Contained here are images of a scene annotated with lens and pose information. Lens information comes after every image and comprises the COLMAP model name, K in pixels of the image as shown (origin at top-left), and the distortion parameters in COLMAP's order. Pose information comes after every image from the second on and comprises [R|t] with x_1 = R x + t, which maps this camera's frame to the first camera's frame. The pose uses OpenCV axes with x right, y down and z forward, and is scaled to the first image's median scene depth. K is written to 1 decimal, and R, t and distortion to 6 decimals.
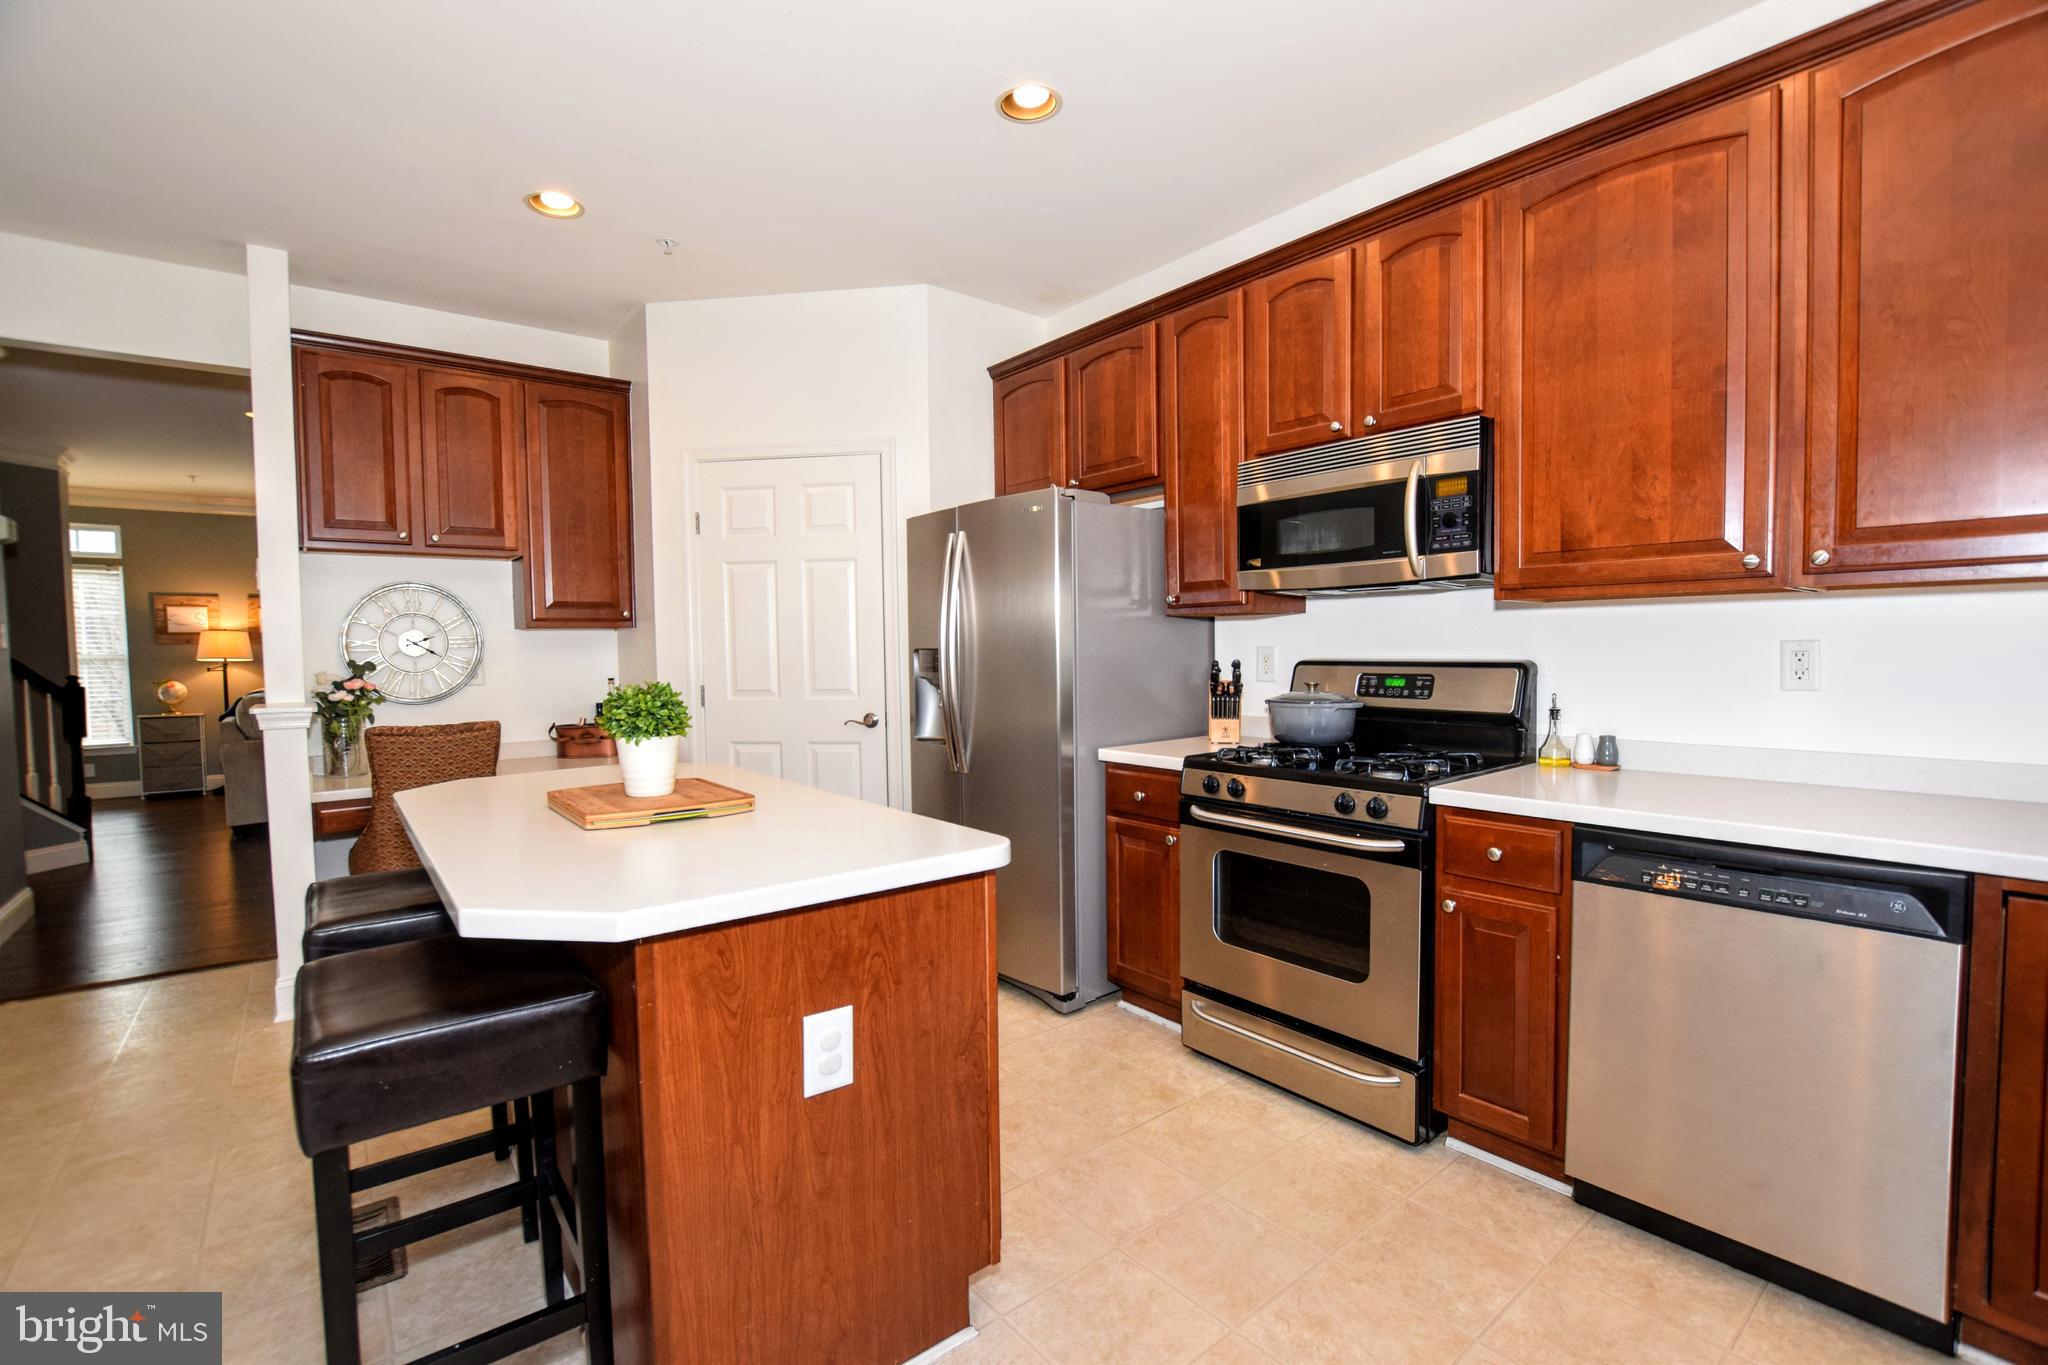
lens RADIAL K [[905.6, 0, 1029.6], [0, 905.6, 691.3], [0, 0, 1]] dist [-0.021707, 0.000628]
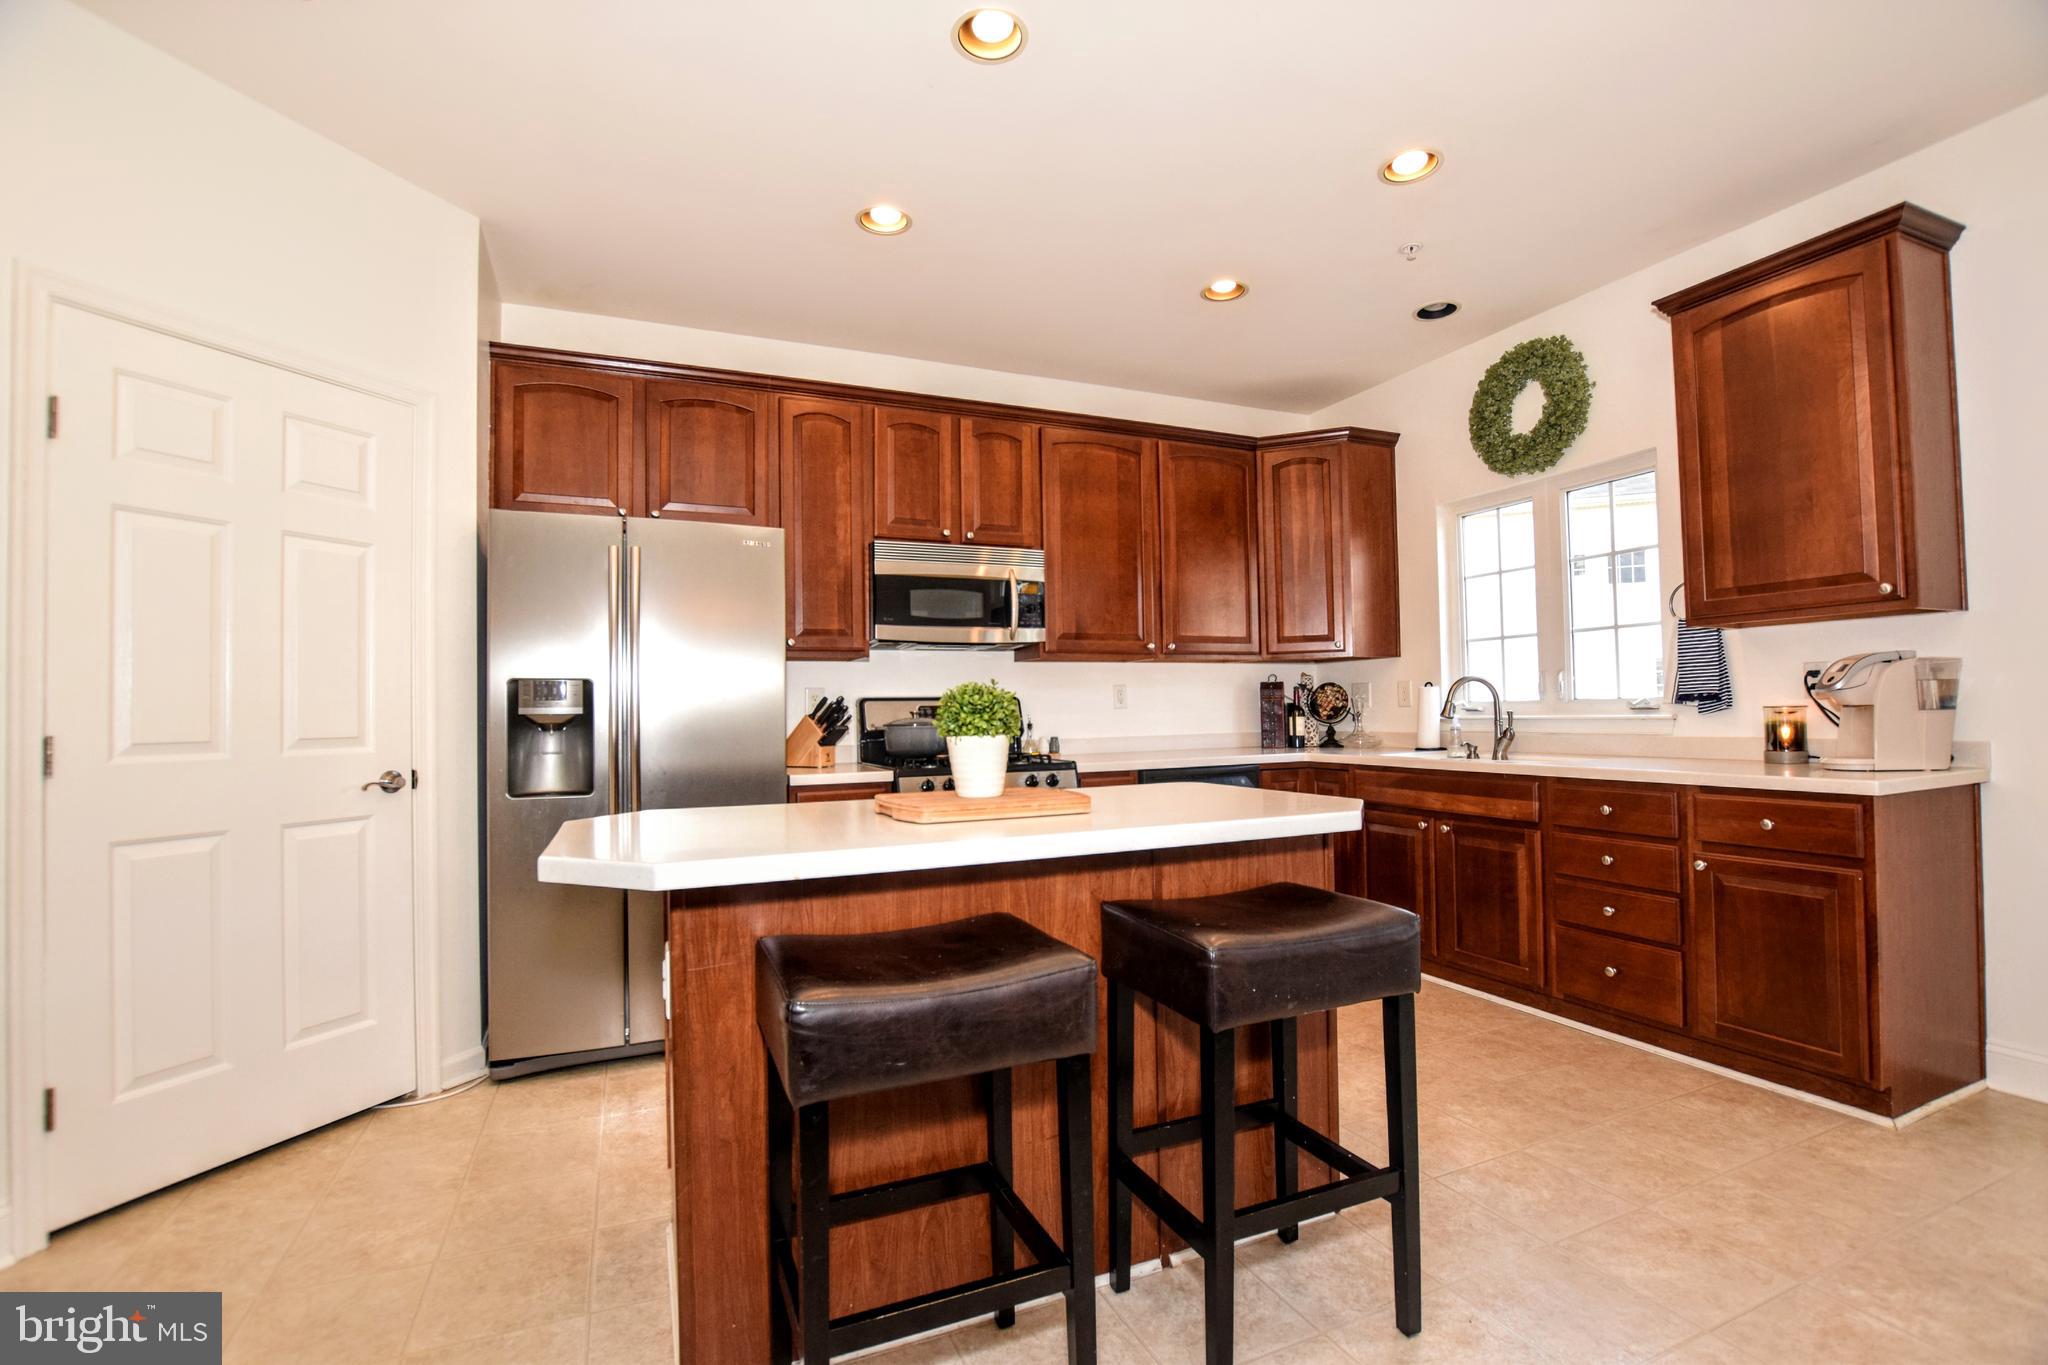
lens RADIAL K [[905.6, 0, 1029.6], [0, 905.6, 691.3], [0, 0, 1]] dist [-0.021707, 0.000628]
pose [[0.264042, 0.029396, 0.964063, -1.046600], [0.060958, 0.997029, -0.047097, 0.038098], [-0.962583, 0.071203, 0.261466, 0.520620]]
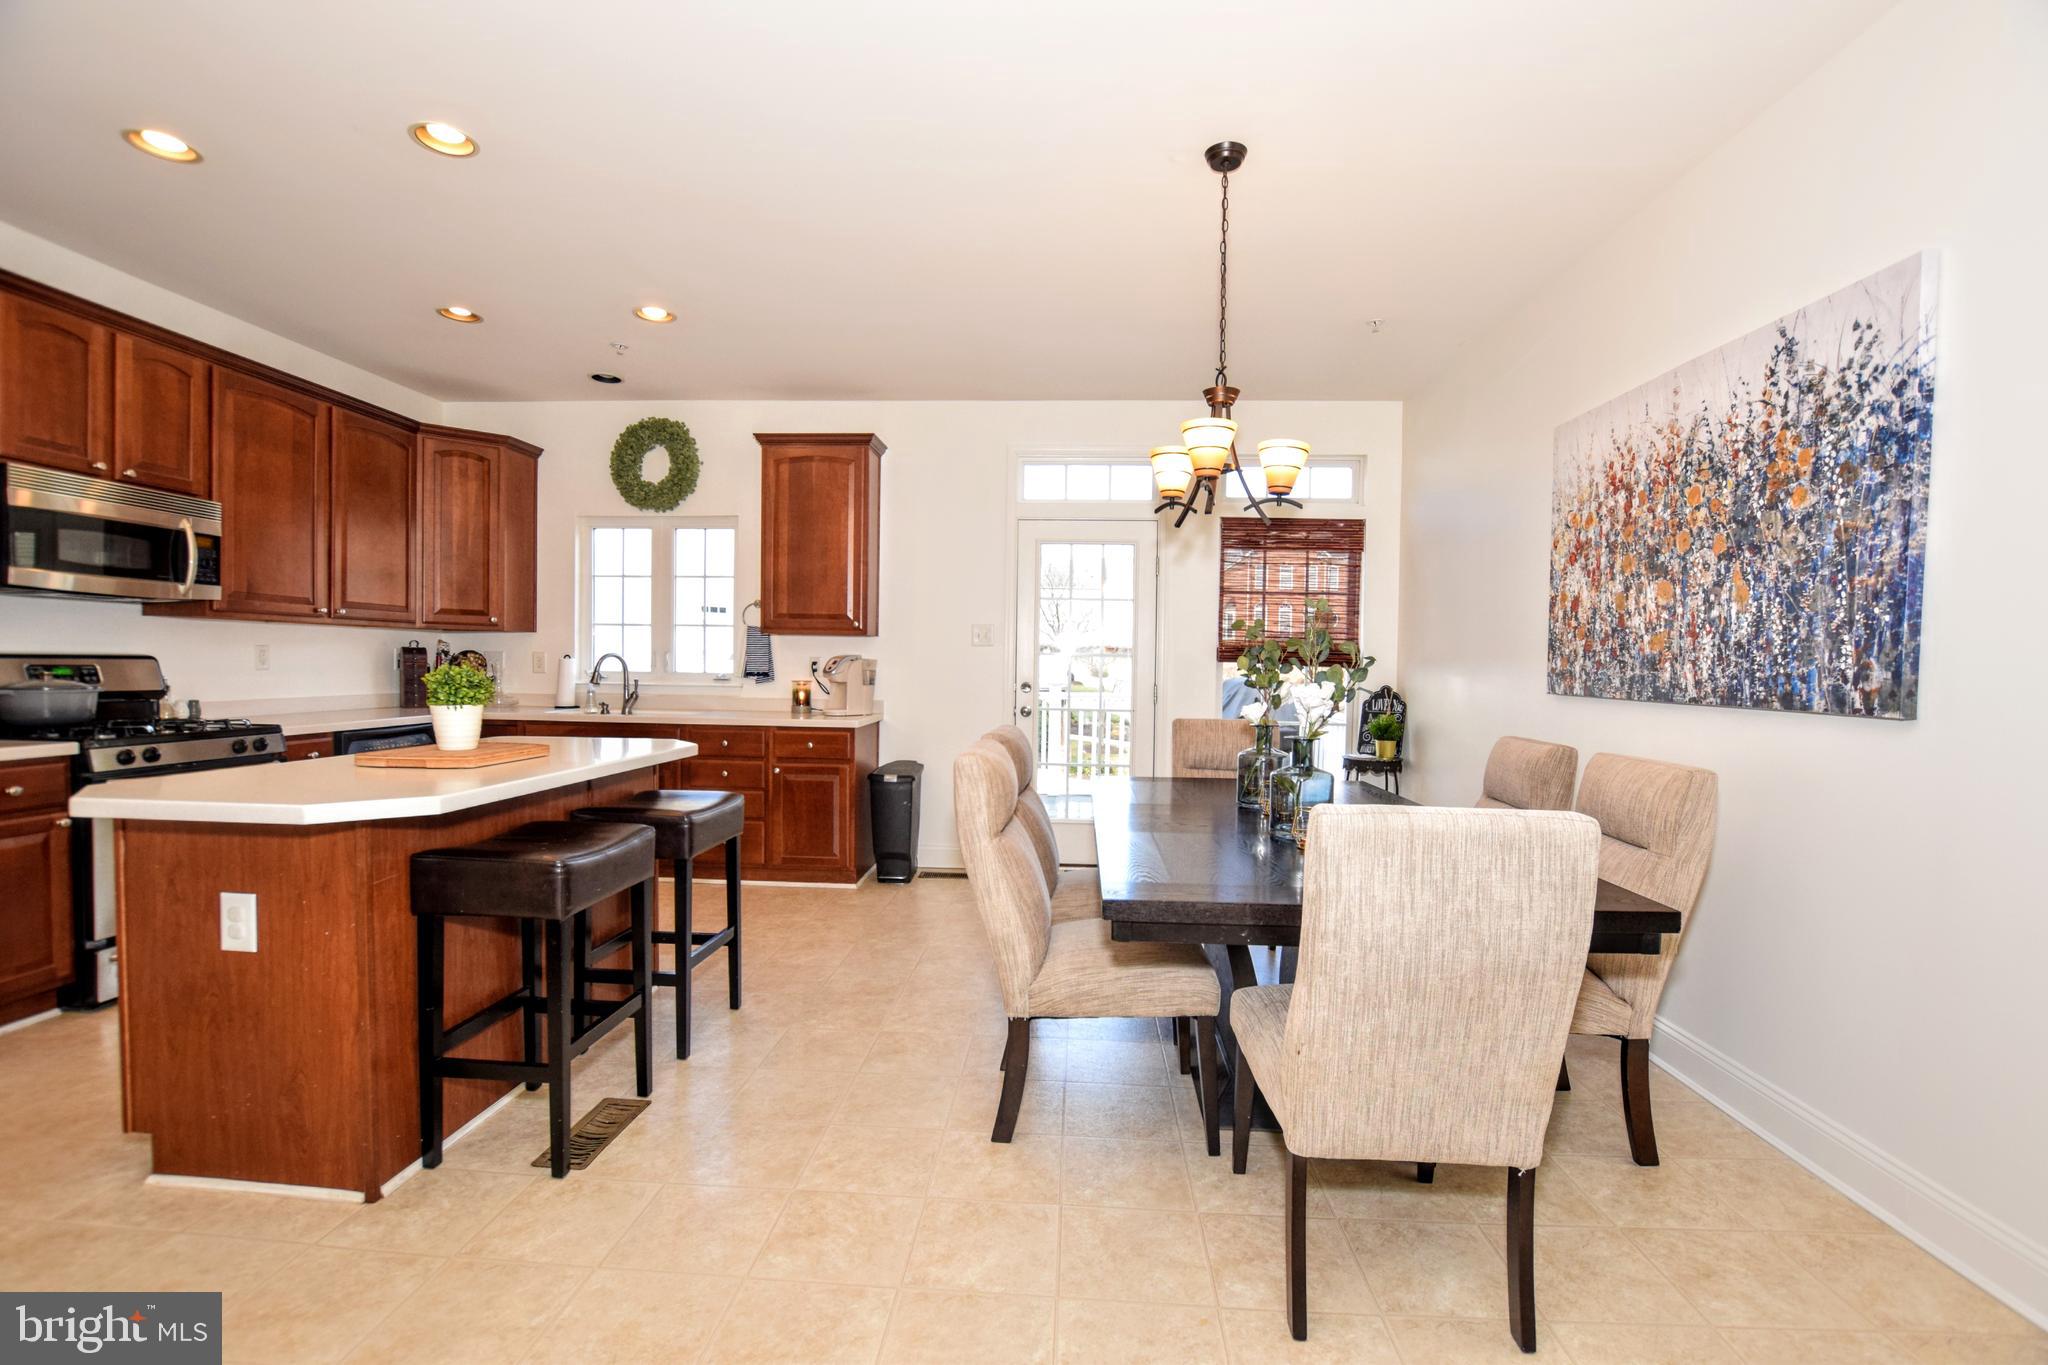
lens RADIAL K [[945.8, 0, 1024.0], [0, 945.8, 682.5], [0, 0, 1]] dist [0.034157, -0.000152]
pose [[-0.739442, -0.016402, 0.673021, -1.556612], [0.023200, 0.998489, 0.049824, -0.033560], [-0.672821, 0.052456, -0.737944, 1.180736]]
